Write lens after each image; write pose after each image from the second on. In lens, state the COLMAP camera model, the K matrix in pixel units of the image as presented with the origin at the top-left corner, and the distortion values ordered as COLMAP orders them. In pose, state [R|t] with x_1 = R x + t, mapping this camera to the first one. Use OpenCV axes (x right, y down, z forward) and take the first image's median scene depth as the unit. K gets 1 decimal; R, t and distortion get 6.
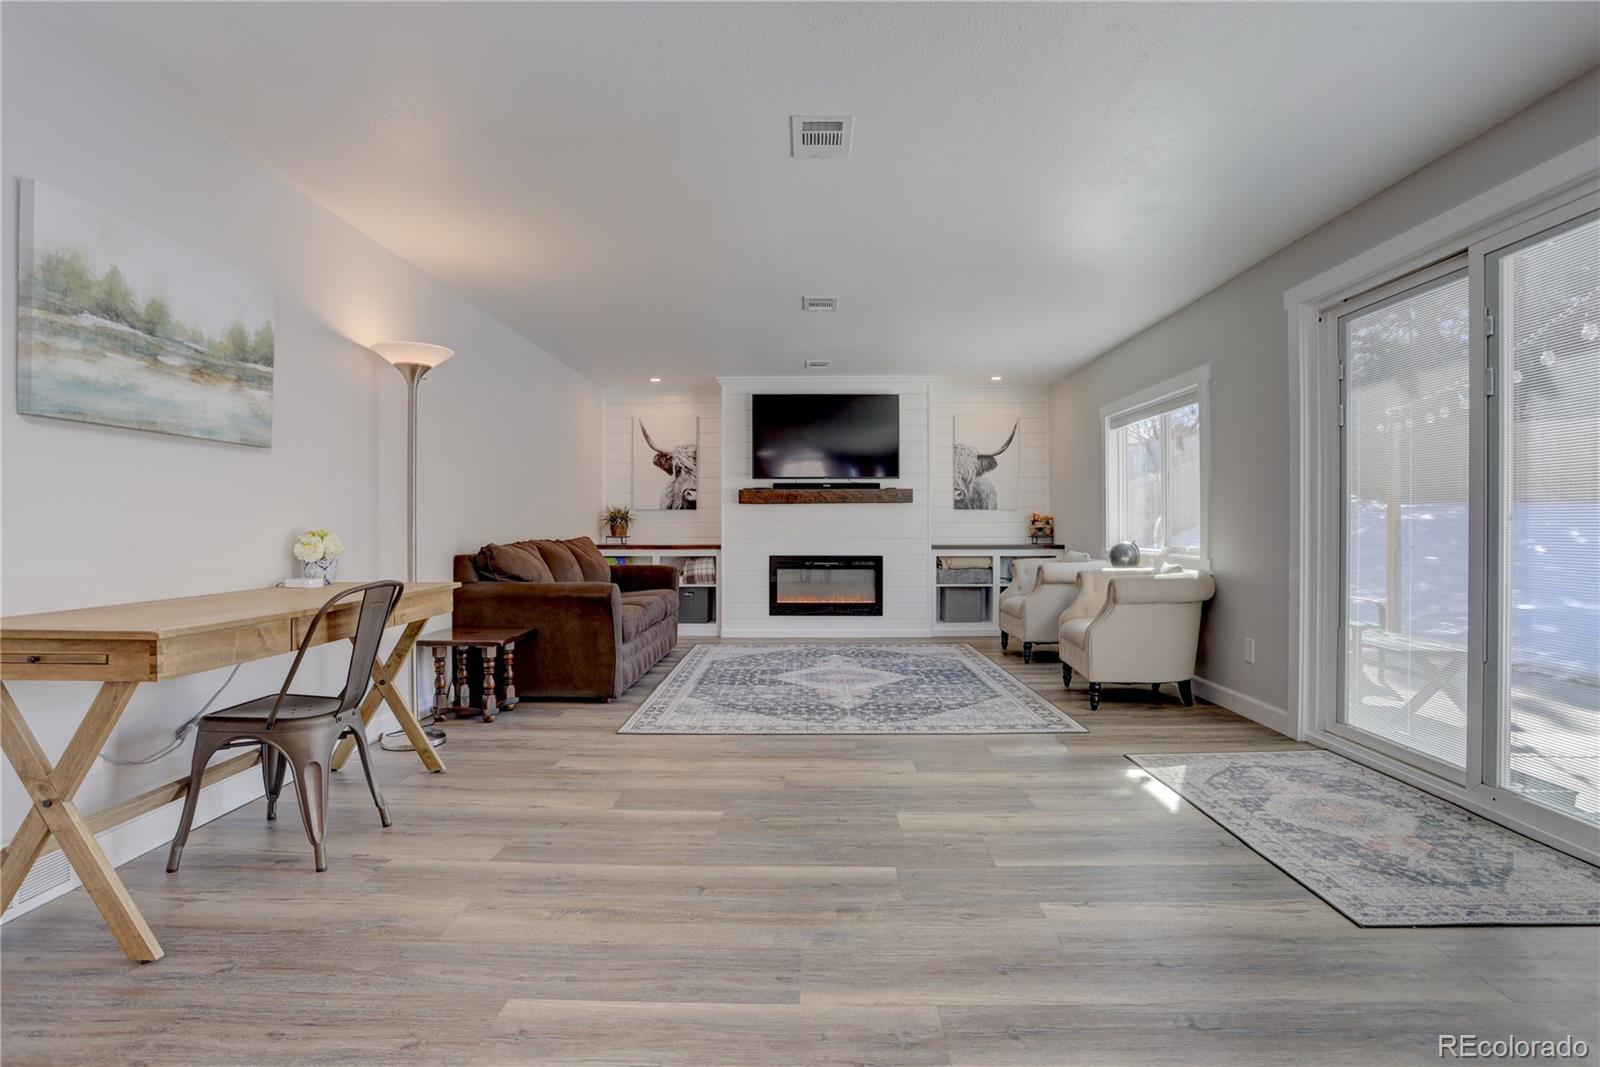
lens RADIAL K [[789.6, 0, 807.2], [0, 789.6, 529.3], [0, 0, 1]] dist [-0.070594, 0.027132]
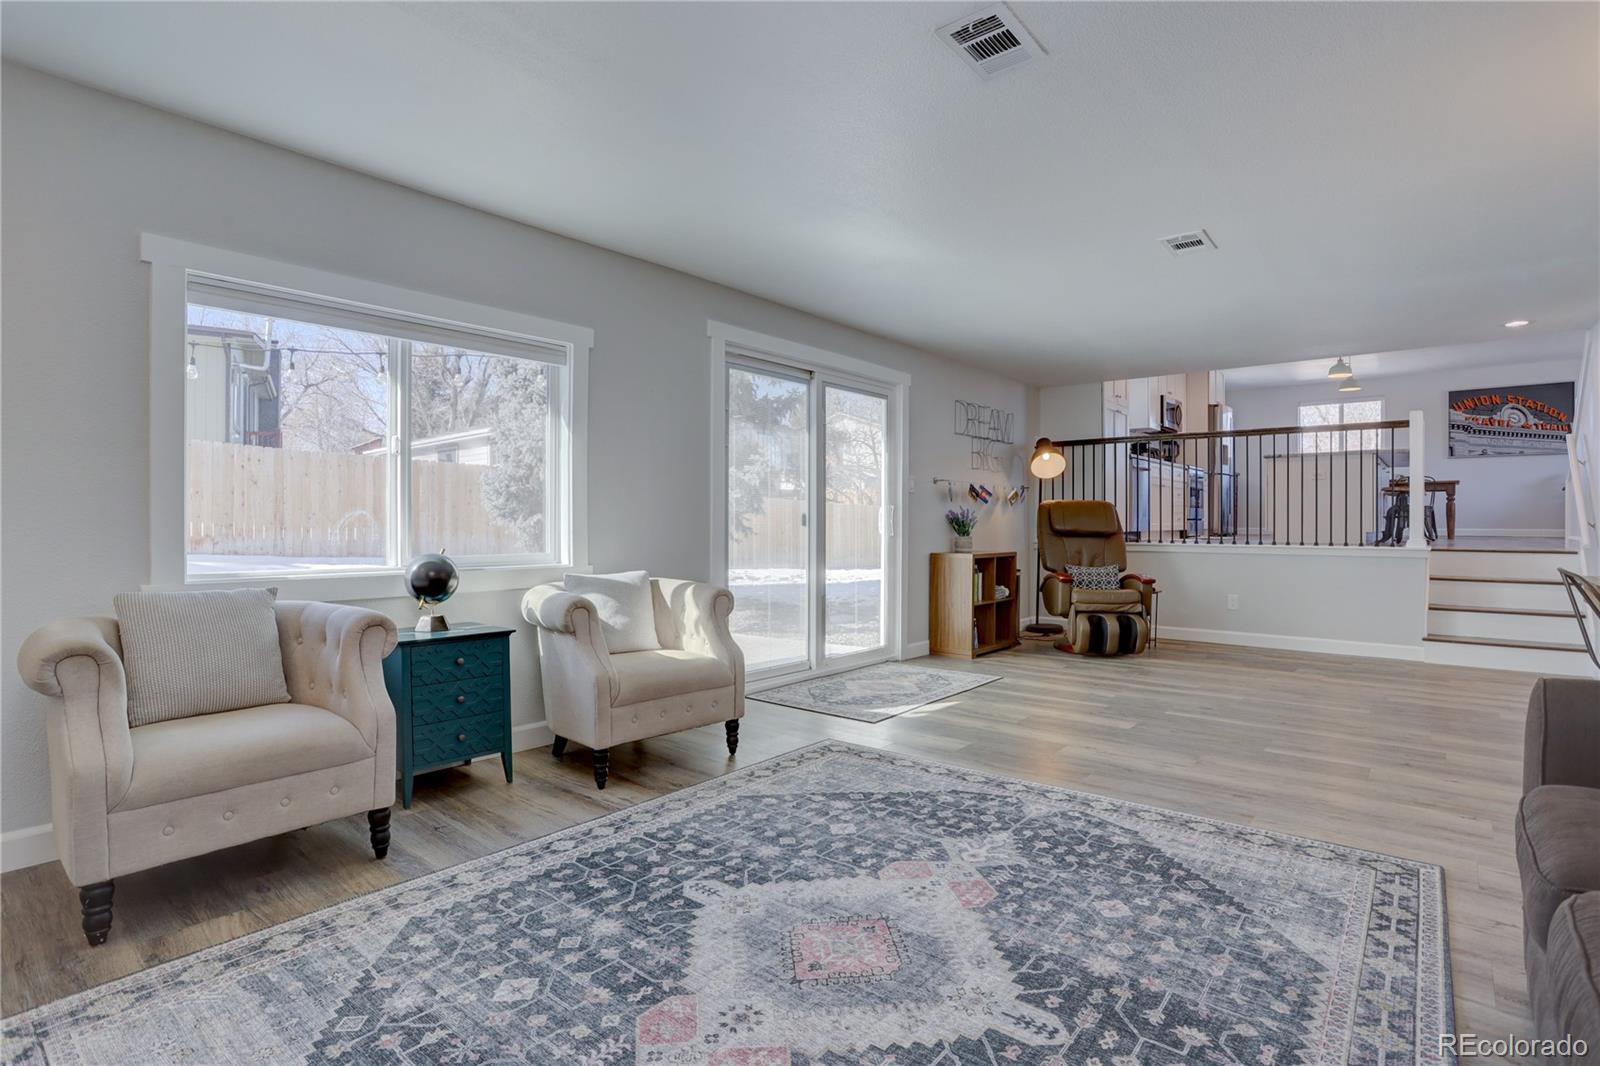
lens RADIAL K [[790.0, 0, 816.8], [0, 790.0, 528.4], [0, 0, 1]] dist [-0.087061, 0.045848]
pose [[-0.780401, -0.002568, 0.625274, -0.175728], [0.004786, 0.999938, 0.010081, -0.008137], [-0.625261, 0.010860, -0.780341, 1.335018]]
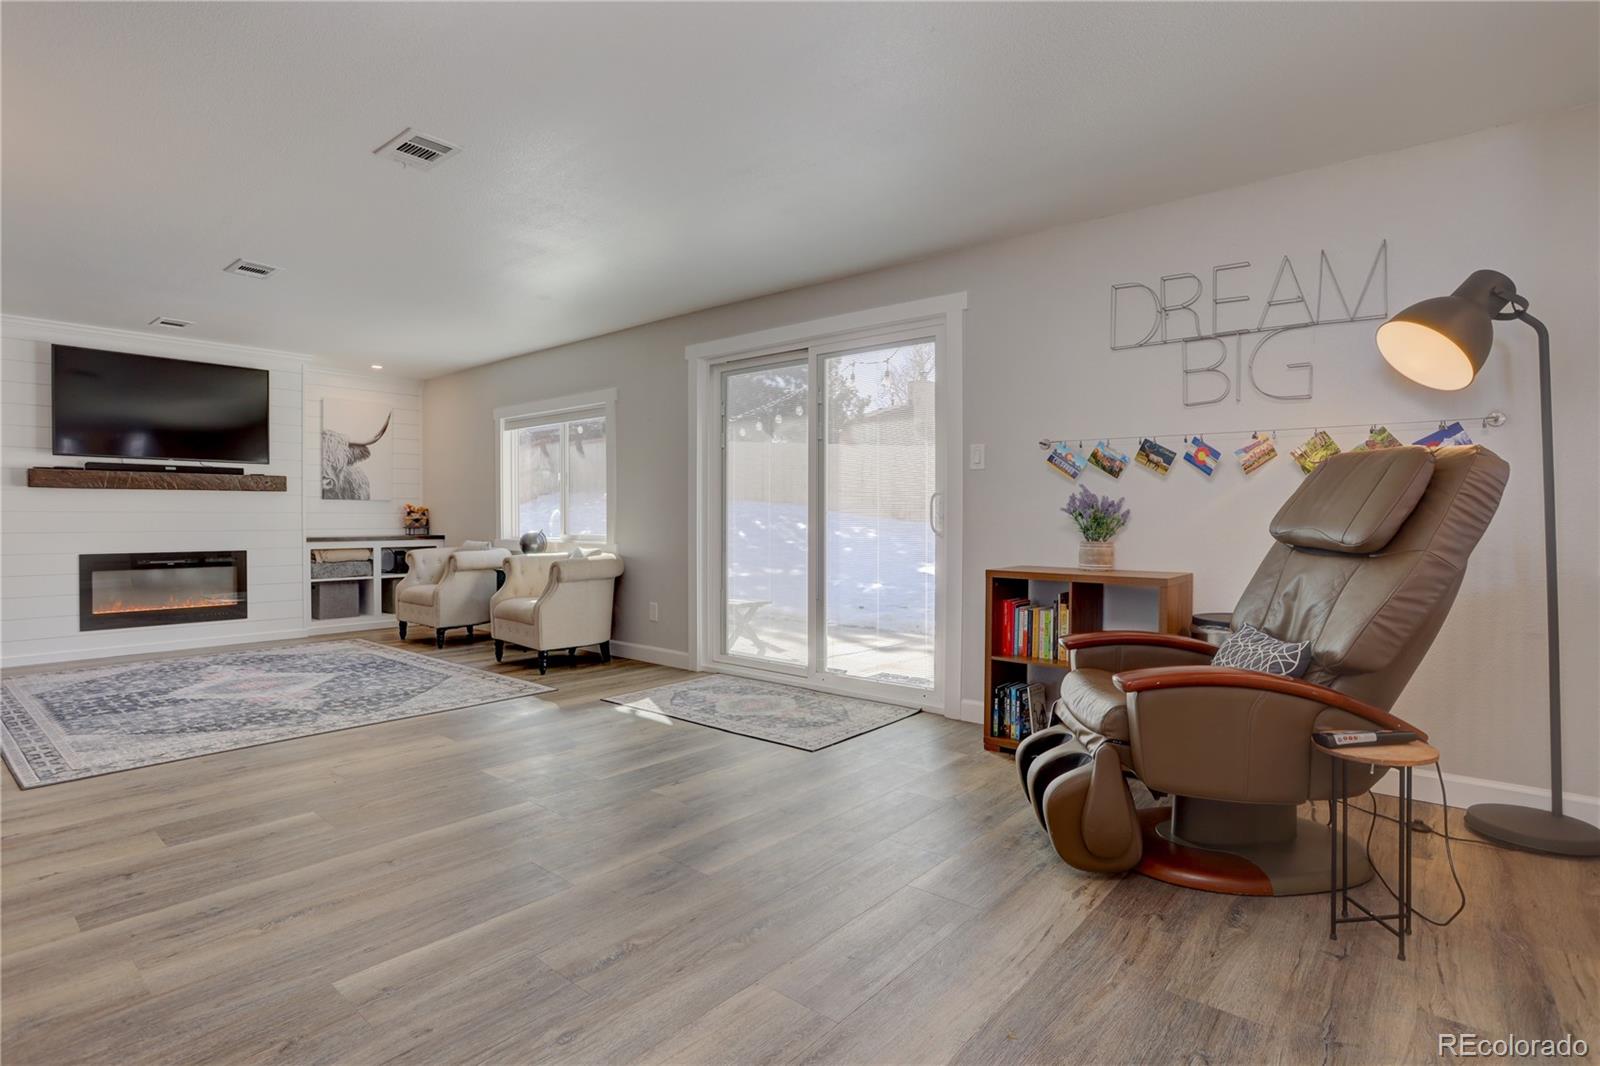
lens RADIAL K [[789.6, 0, 807.2], [0, 789.6, 528.8], [0, 0, 1]] dist [-0.070594, 0.027132]
pose [[0.627626, -0.009379, 0.778459, -0.252312], [0.001109, 0.999937, 0.011153, 0.000376], [-0.778515, -0.006137, 0.627596, -0.038486]]
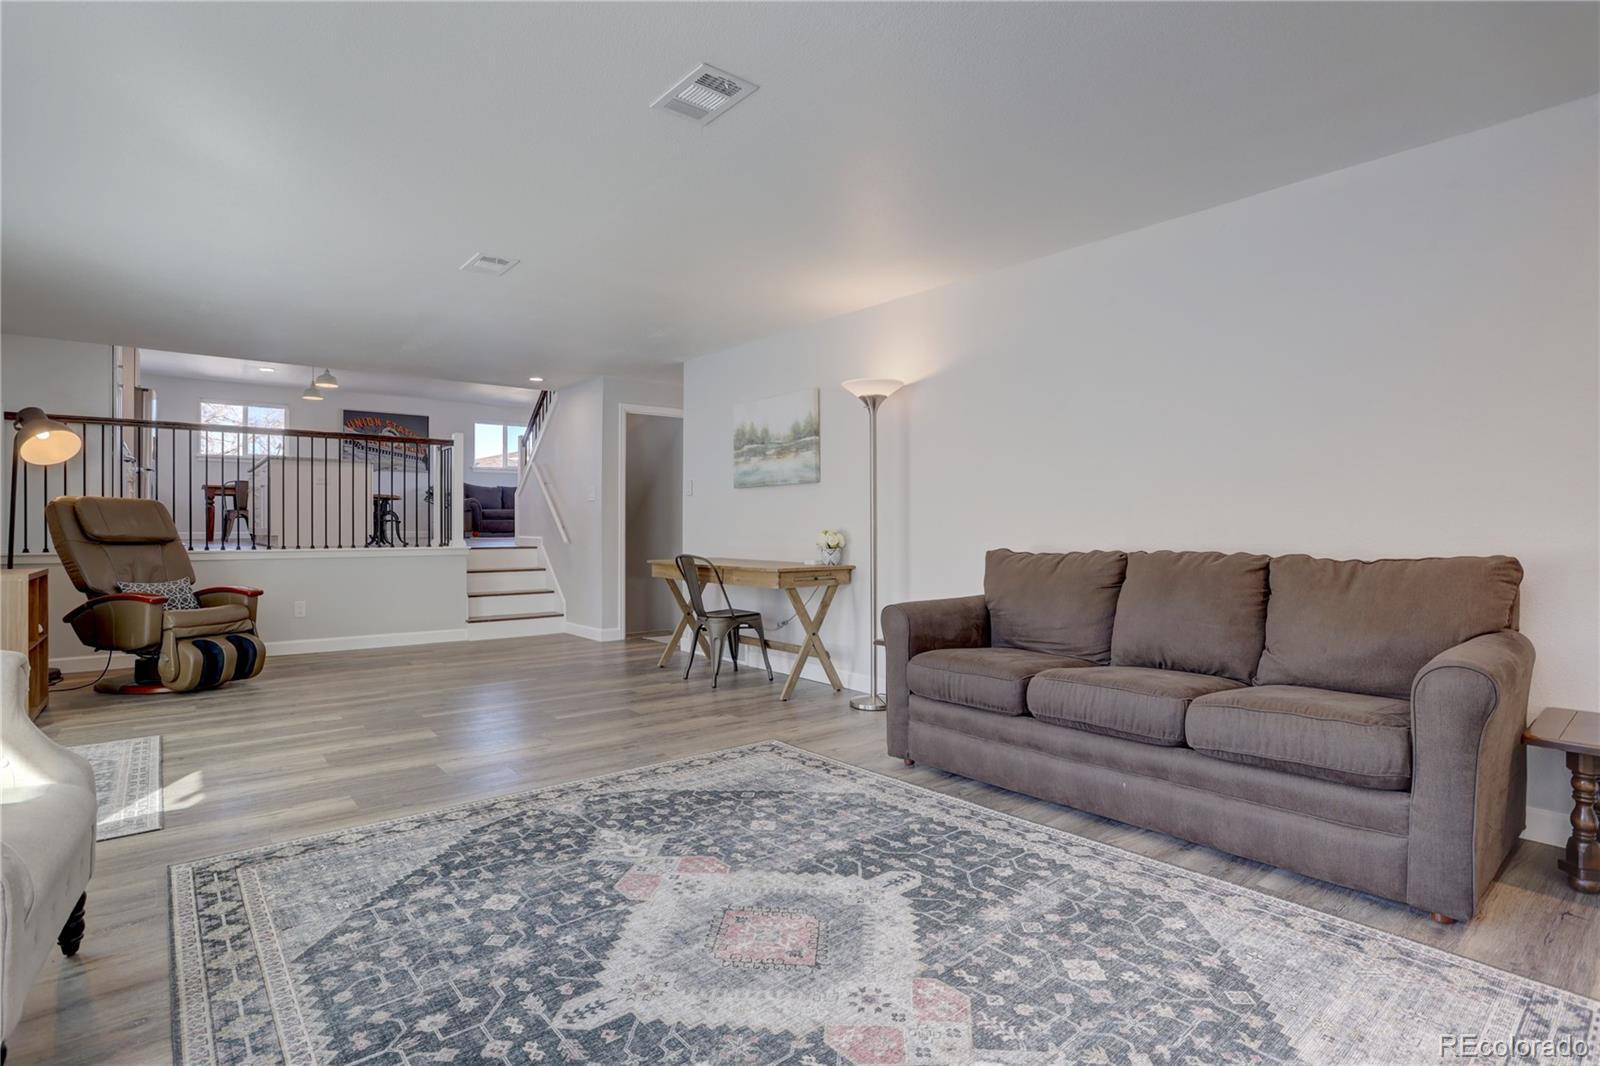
lens RADIAL K [[785.3, 0, 795.1], [0, 785.3, 527.3], [0, 0, 1]] dist [-0.072519, 0.032494]
pose [[-0.763317, 0.003210, -0.646016, 0.279151], [-0.001620, 0.999975, 0.006883, -0.009774], [0.646022, 0.006300, -0.763292, 1.340996]]
